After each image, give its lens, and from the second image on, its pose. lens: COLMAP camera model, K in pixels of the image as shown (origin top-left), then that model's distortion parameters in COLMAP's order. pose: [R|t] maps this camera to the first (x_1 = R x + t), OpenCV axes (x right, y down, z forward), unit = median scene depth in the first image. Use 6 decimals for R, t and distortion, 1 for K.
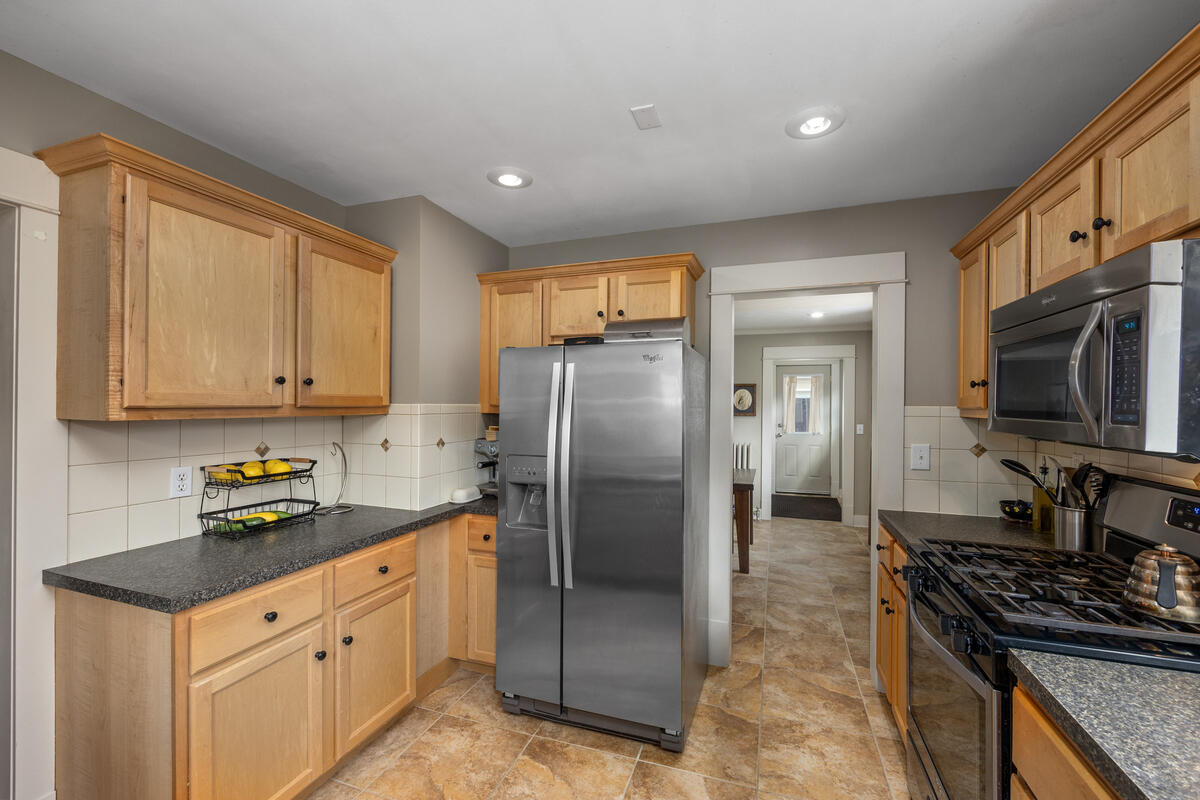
lens RADIAL K [[489.5, 0, 600.4], [0, 489.5, 404.8], [0, 0, 1]] dist [0.000854, -0.000136]
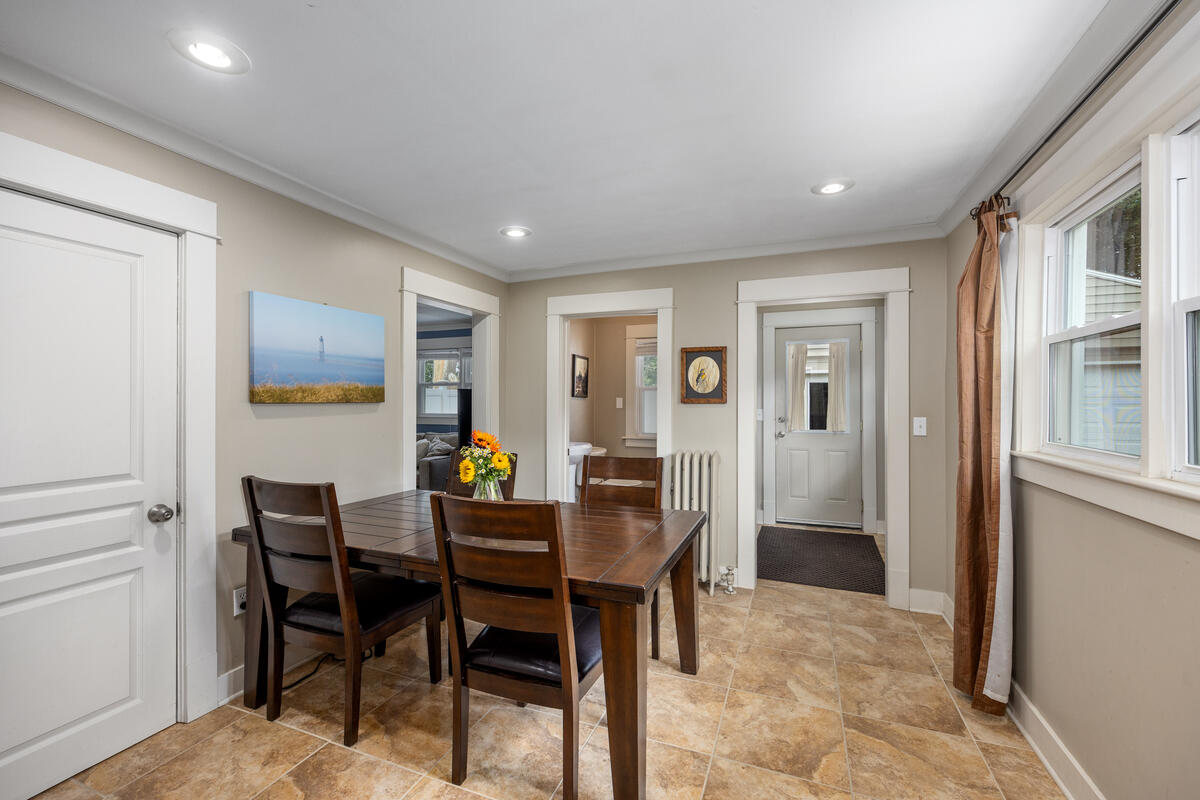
lens RADIAL K [[489.5, 0, 601.9], [0, 489.5, 400.4], [0, 0, 1]] dist [0.000854, -0.000136]
pose [[0.998987, -0.011001, -0.043635, 0.199935], [0.010848, 0.999934, -0.003746, 0.020489], [0.043674, 0.003269, 0.999041, 0.432271]]
